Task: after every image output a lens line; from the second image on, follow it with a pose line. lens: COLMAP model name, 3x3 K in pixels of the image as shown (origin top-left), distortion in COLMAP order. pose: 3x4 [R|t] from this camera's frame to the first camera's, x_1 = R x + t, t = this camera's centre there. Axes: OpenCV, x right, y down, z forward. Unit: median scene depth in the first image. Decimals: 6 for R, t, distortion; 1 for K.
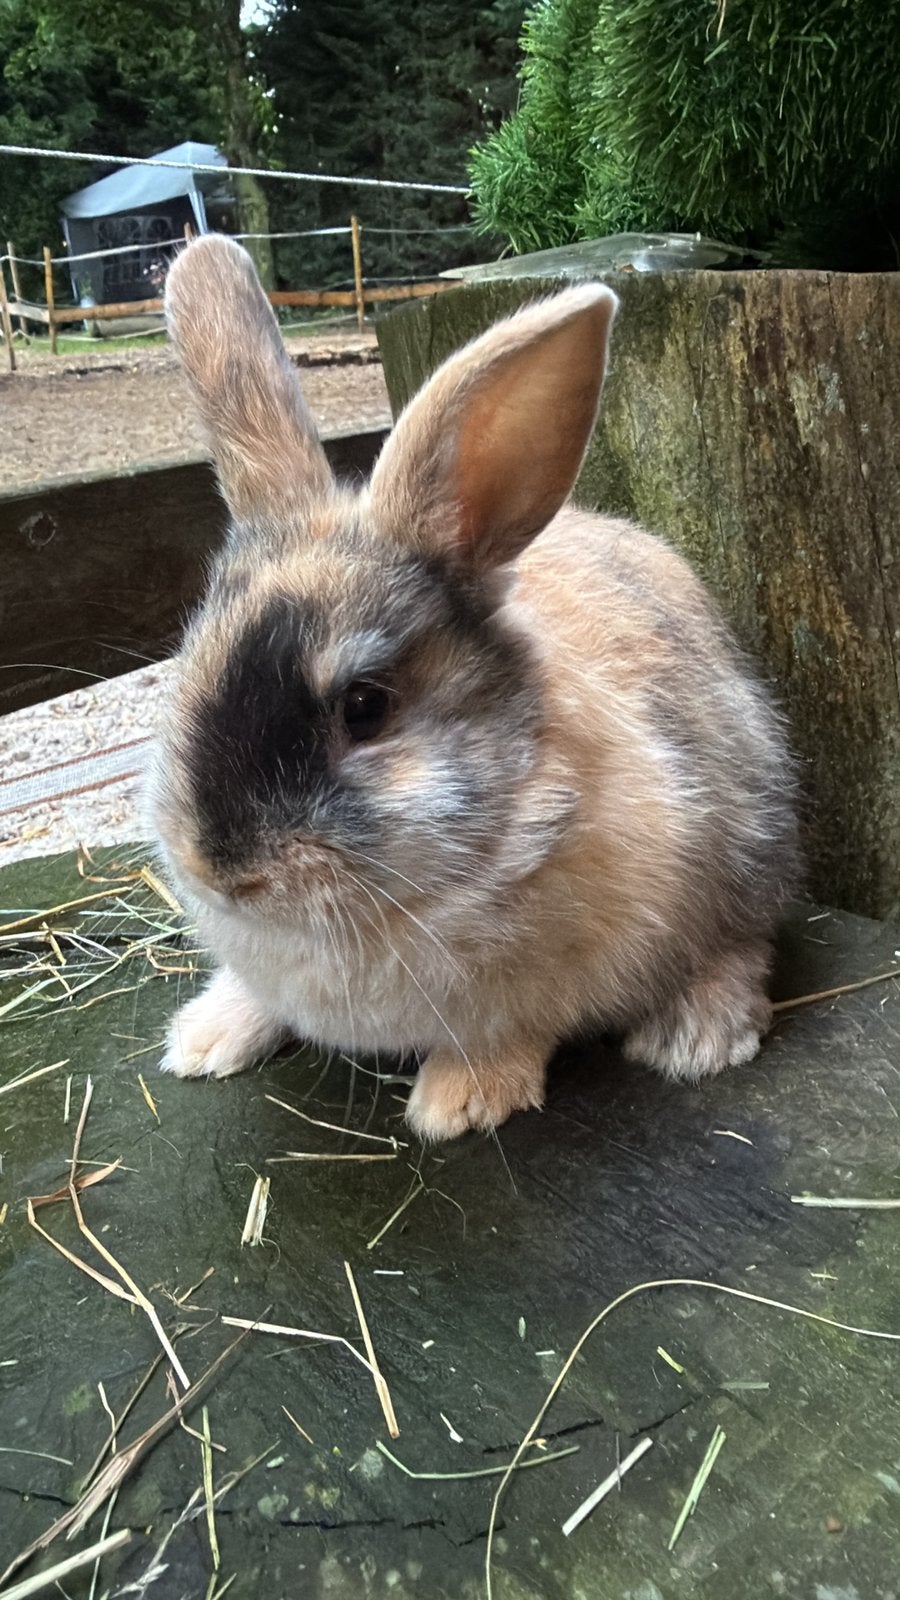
lens RADIAL K [[1212.1, 0, 450.0], [0, 1212.1, 800.0], [0, 0, 1]] dist [-0.004349, -0.002116]
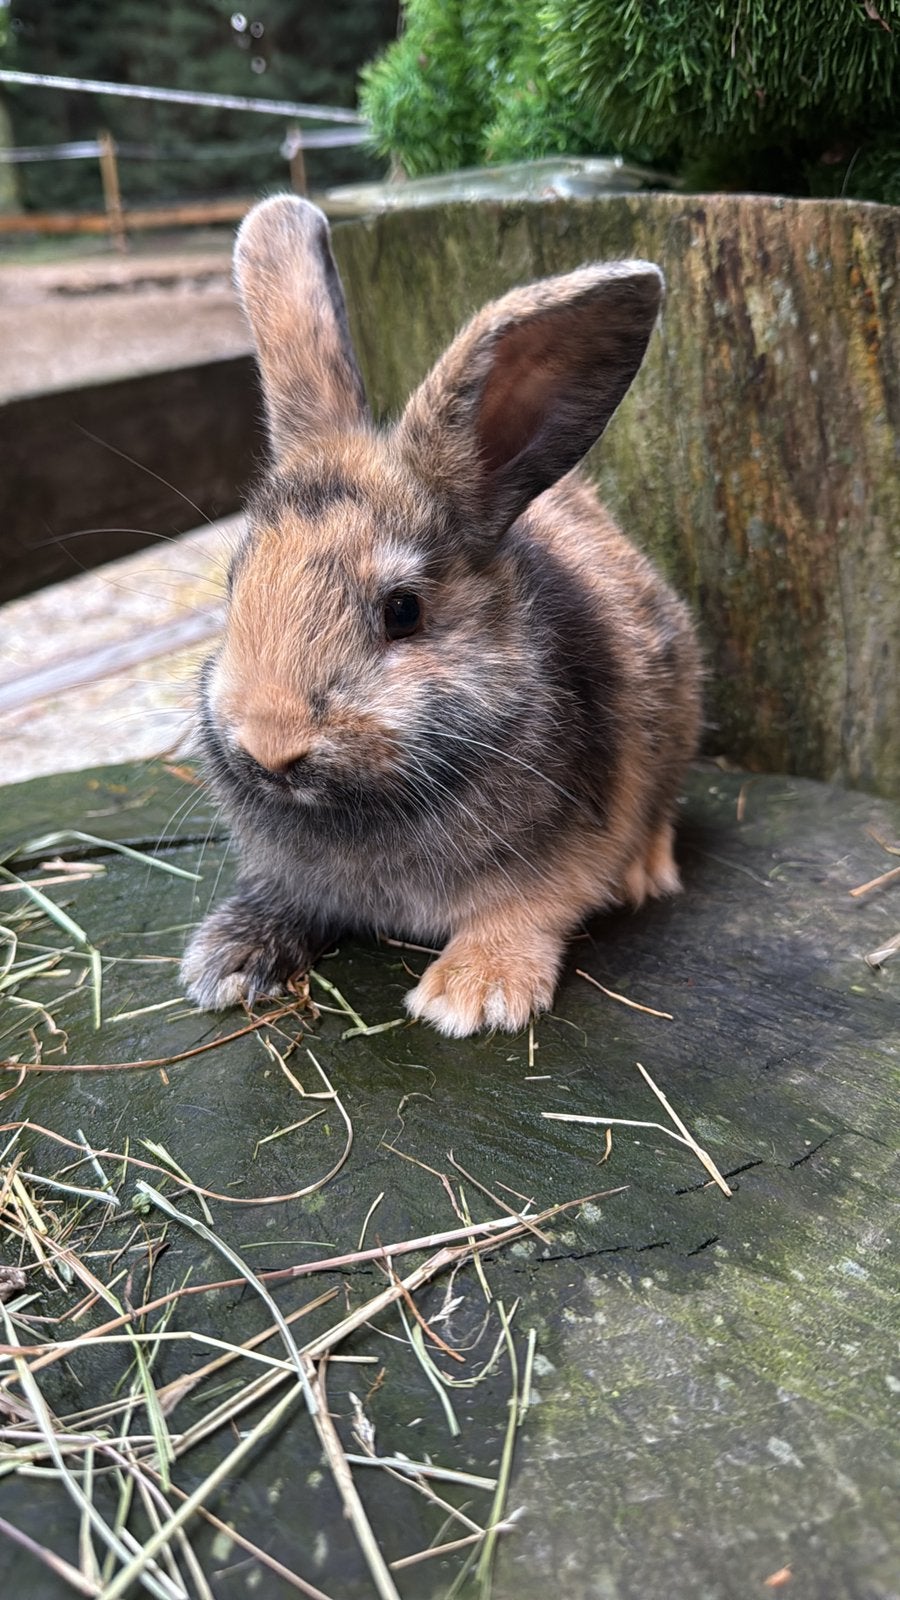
lens RADIAL K [[1241.0, 0, 450.0], [0, 1241.0, 800.0], [0, 0, 1]] dist [-0.028353, -0.008072]
pose [[0.984087, -0.067113, 0.164527, -0.198625], [0.059839, 0.997016, 0.048778, 0.041667], [-0.167310, -0.038157, 0.985166, -0.081961]]
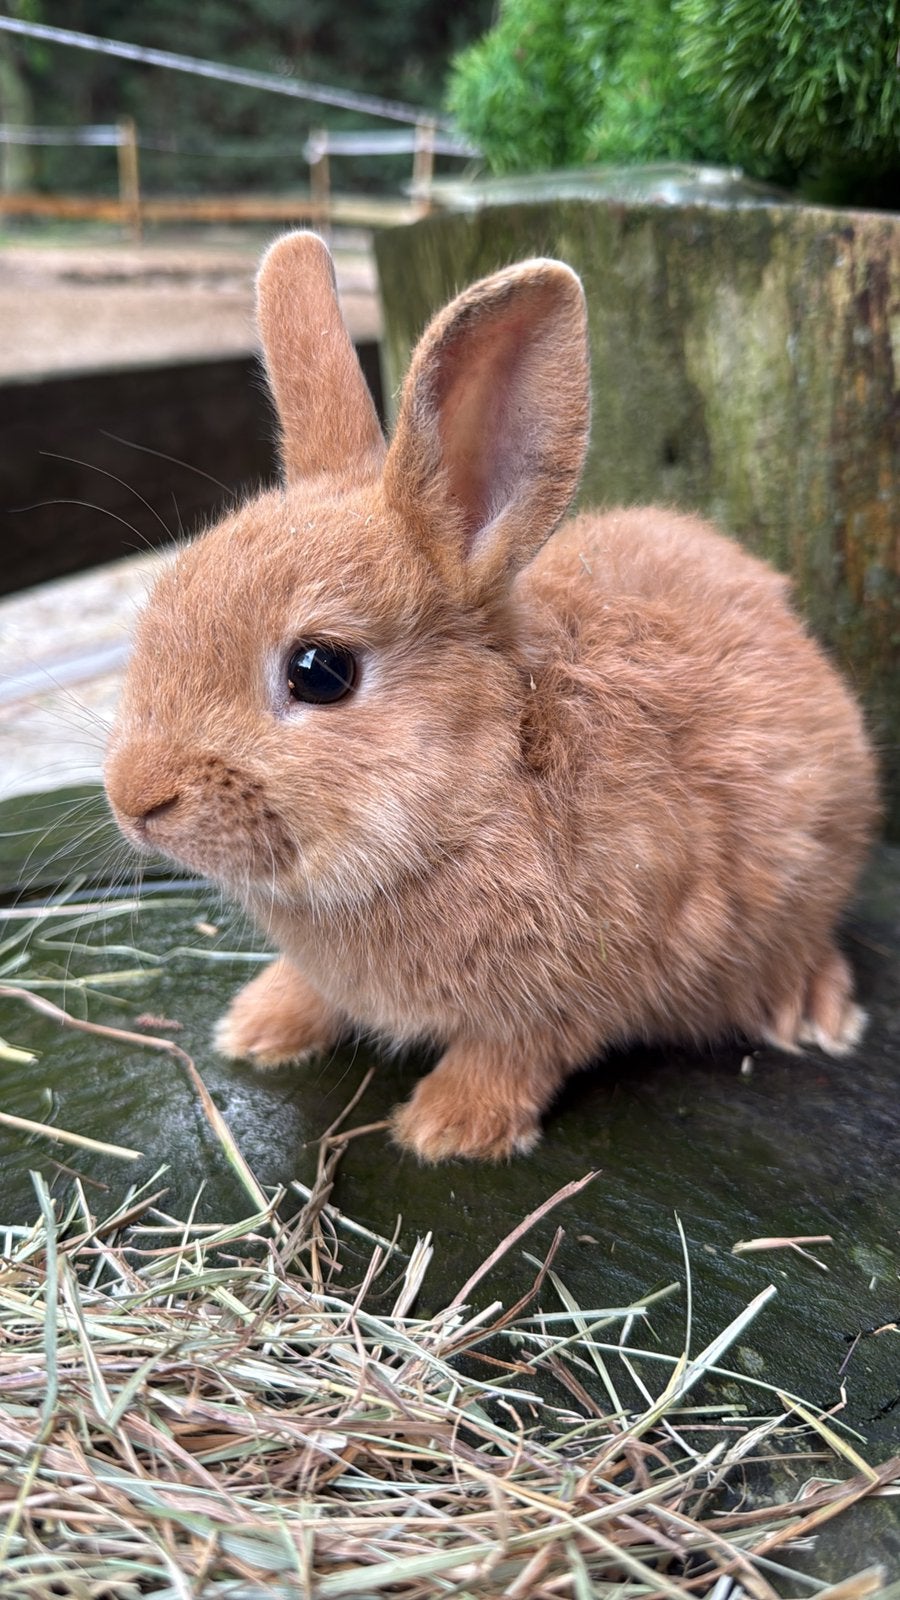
lens RADIAL K [[1260.0, 0, 454.9], [0, 1260.0, 813.2], [0, 0, 1]] dist [-0.046488, 0.015507]
pose [[0.982313, 0.002246, 0.187233, -0.270461], [-0.010328, 0.999056, 0.042199, 0.024879], [-0.186961, -0.043386, 0.981409, 0.018271]]
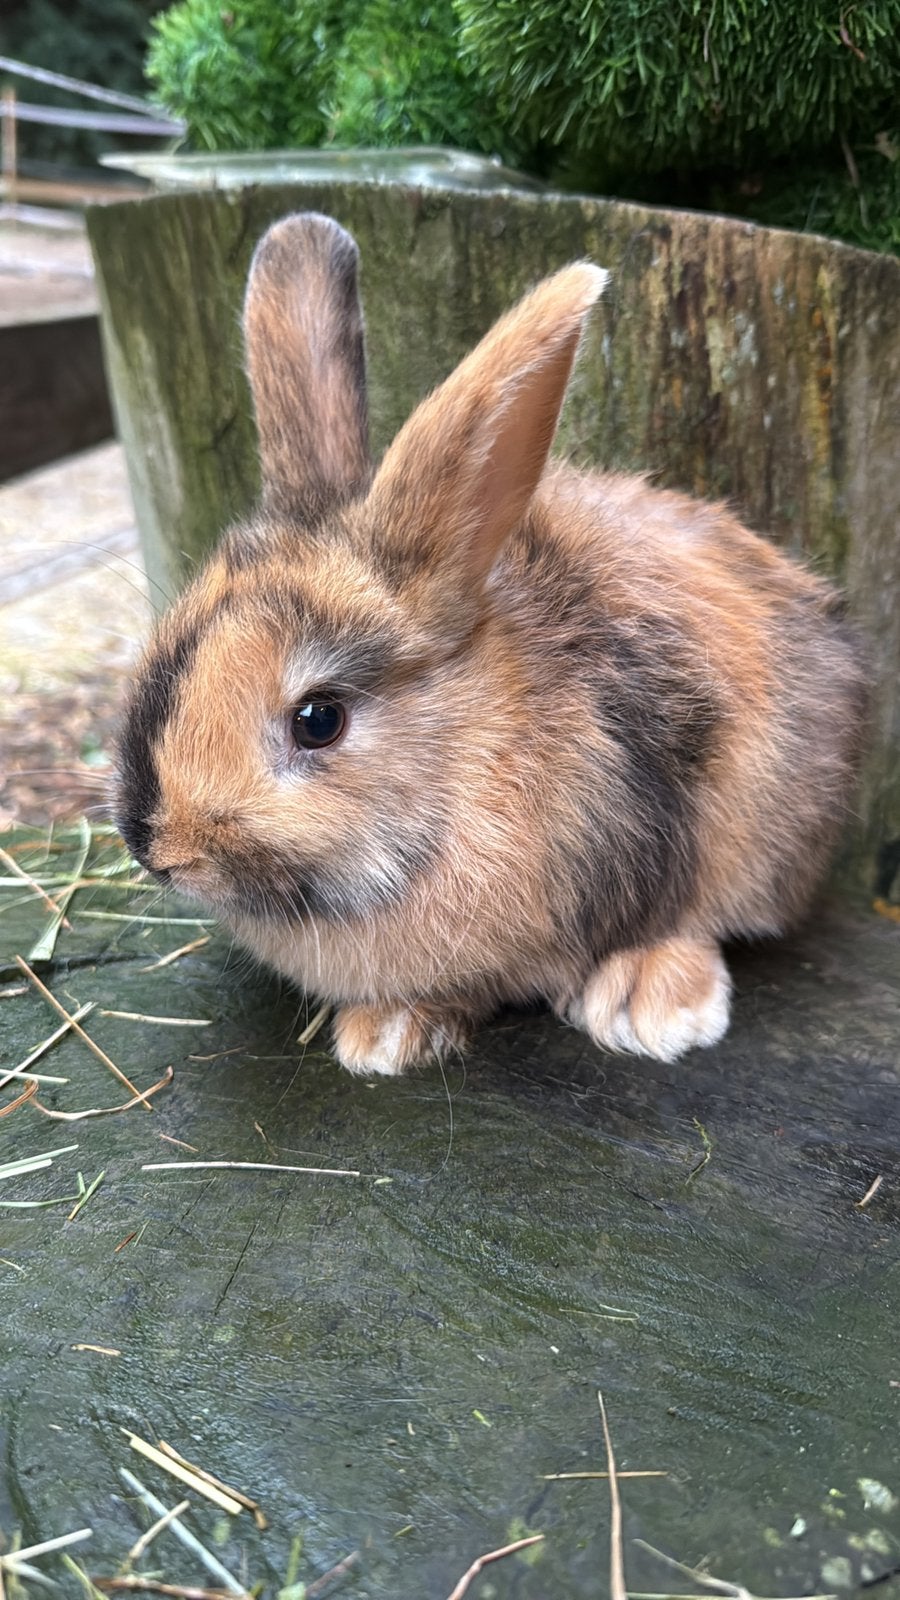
lens RADIAL K [[1241.0, 0, 450.0], [0, 1241.0, 800.0], [0, 0, 1]] dist [-0.028353, -0.008072]
pose [[0.886957, -0.079749, 0.454914, -0.392800], [0.060023, 0.996530, 0.057668, -0.027772], [-0.457934, -0.023844, 0.888666, 0.176434]]
